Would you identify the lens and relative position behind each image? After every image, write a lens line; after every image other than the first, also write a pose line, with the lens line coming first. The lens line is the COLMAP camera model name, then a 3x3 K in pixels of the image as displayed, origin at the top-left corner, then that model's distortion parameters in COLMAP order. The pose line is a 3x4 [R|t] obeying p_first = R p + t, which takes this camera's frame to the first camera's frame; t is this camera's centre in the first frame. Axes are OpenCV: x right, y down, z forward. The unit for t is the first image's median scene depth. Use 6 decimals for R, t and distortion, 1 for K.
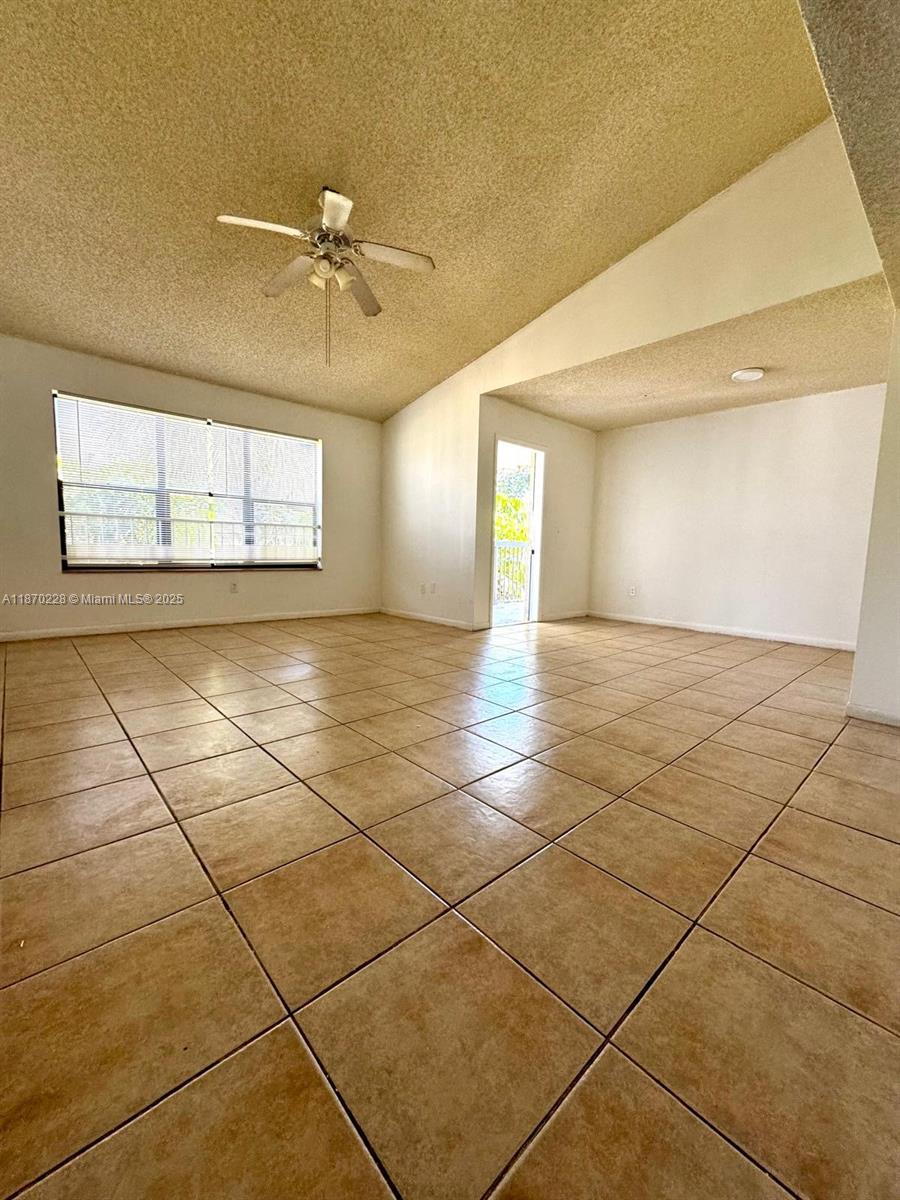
lens RADIAL K [[485.2, 0, 448.5], [0, 485.2, 604.3], [0, 0, 1]] dist [-0.006599, 0.000005]
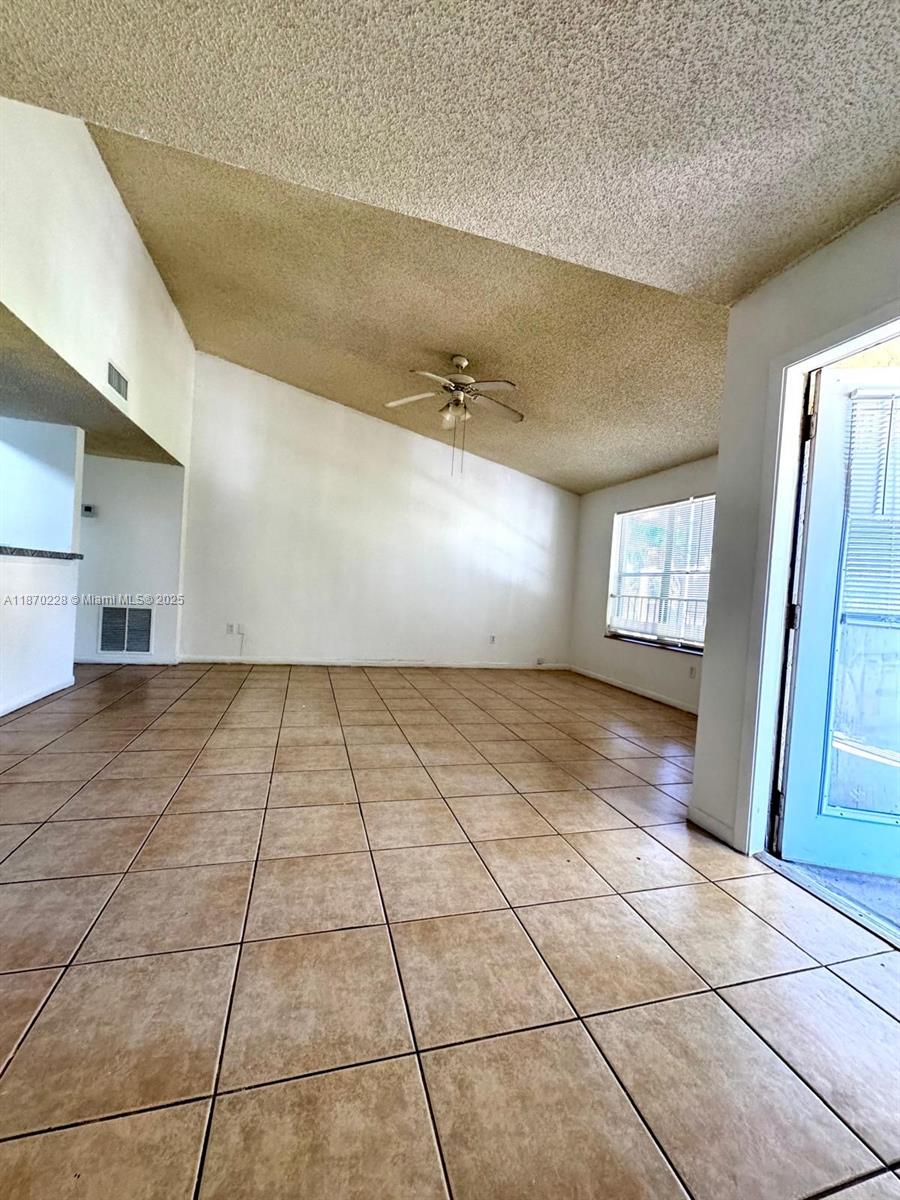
lens RADIAL K [[485.2, 0, 448.1], [0, 485.2, 599.7], [0, 0, 1]] dist [-0.006599, 0.000005]
pose [[-0.441014, -0.031884, -0.896934, 1.006855], [-0.183657, 0.981427, 0.055414, -0.235765], [0.878508, 0.189167, -0.438679, 1.732040]]
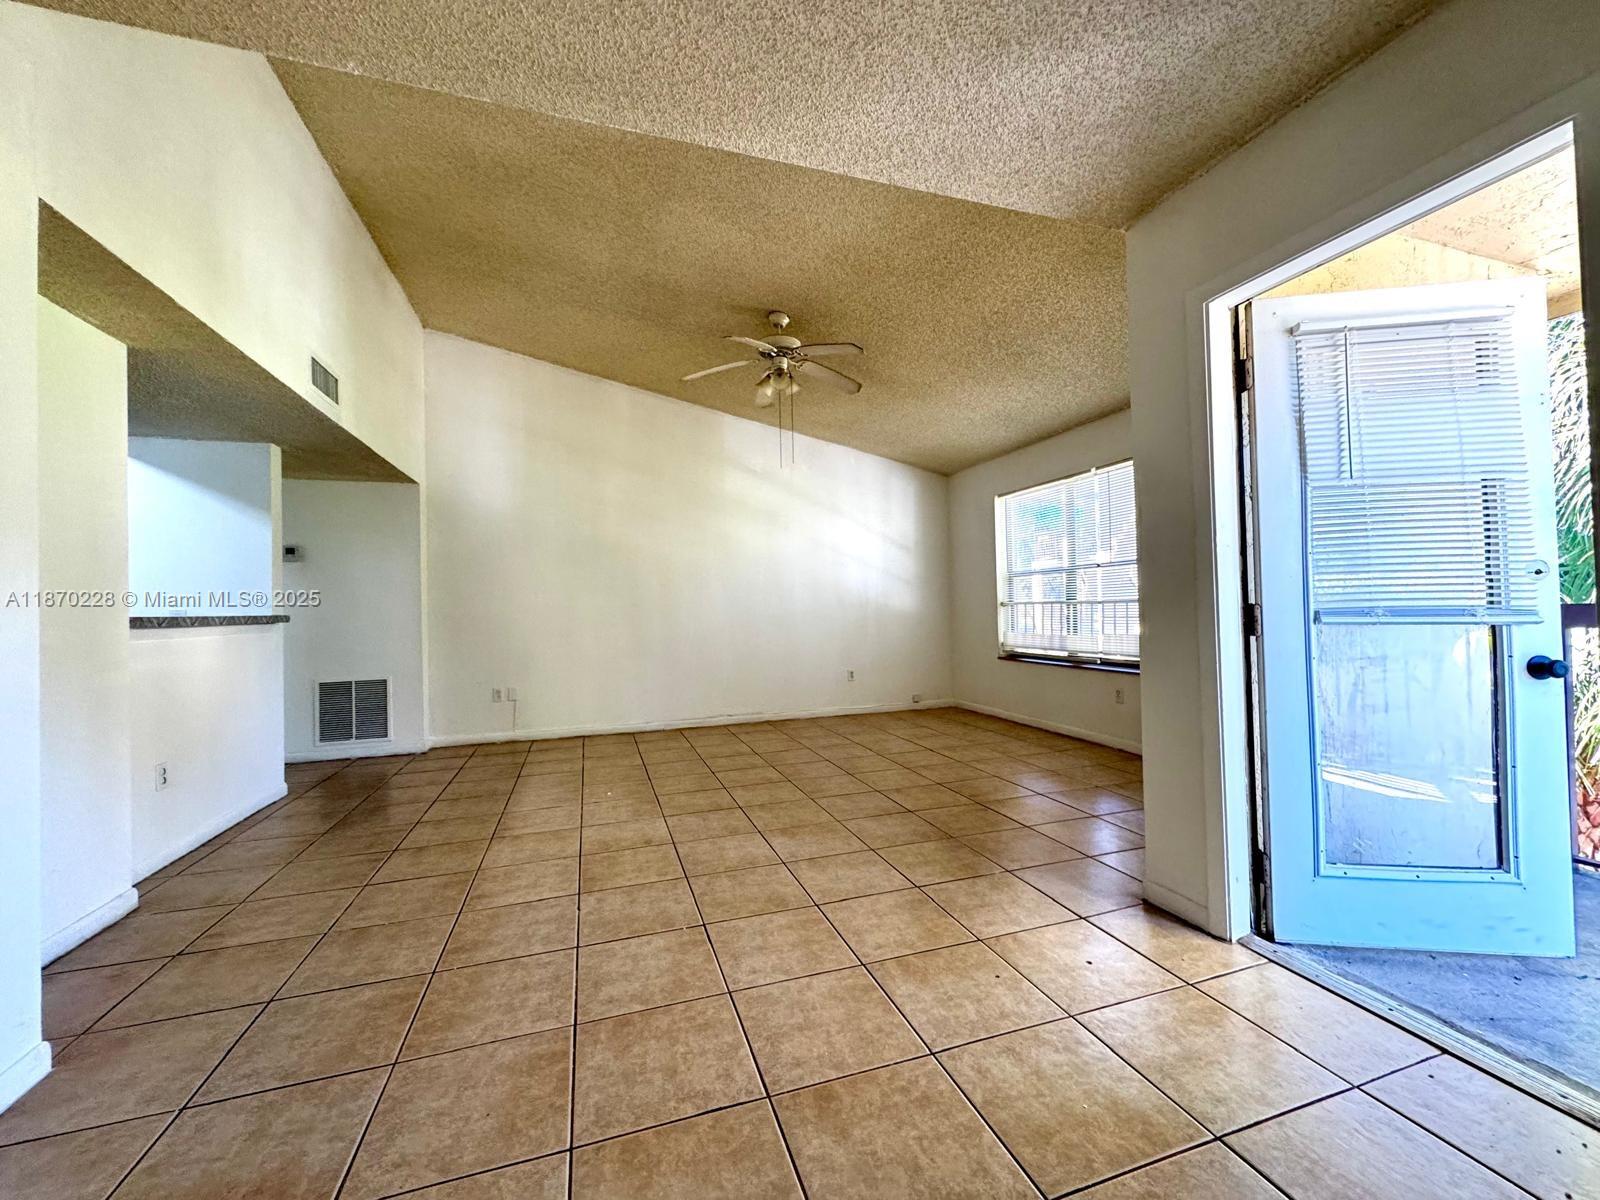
lens RADIAL K [[647.0, 0, 799.7], [0, 647.0, 596.8], [0, 0, 1]] dist [-0.006599, 0.000005]
pose [[-0.414424, -0.029534, -0.909605, 1.017461], [-0.095111, 0.995406, 0.011013, -0.249627], [0.905101, 0.091077, -0.415329, 1.708404]]
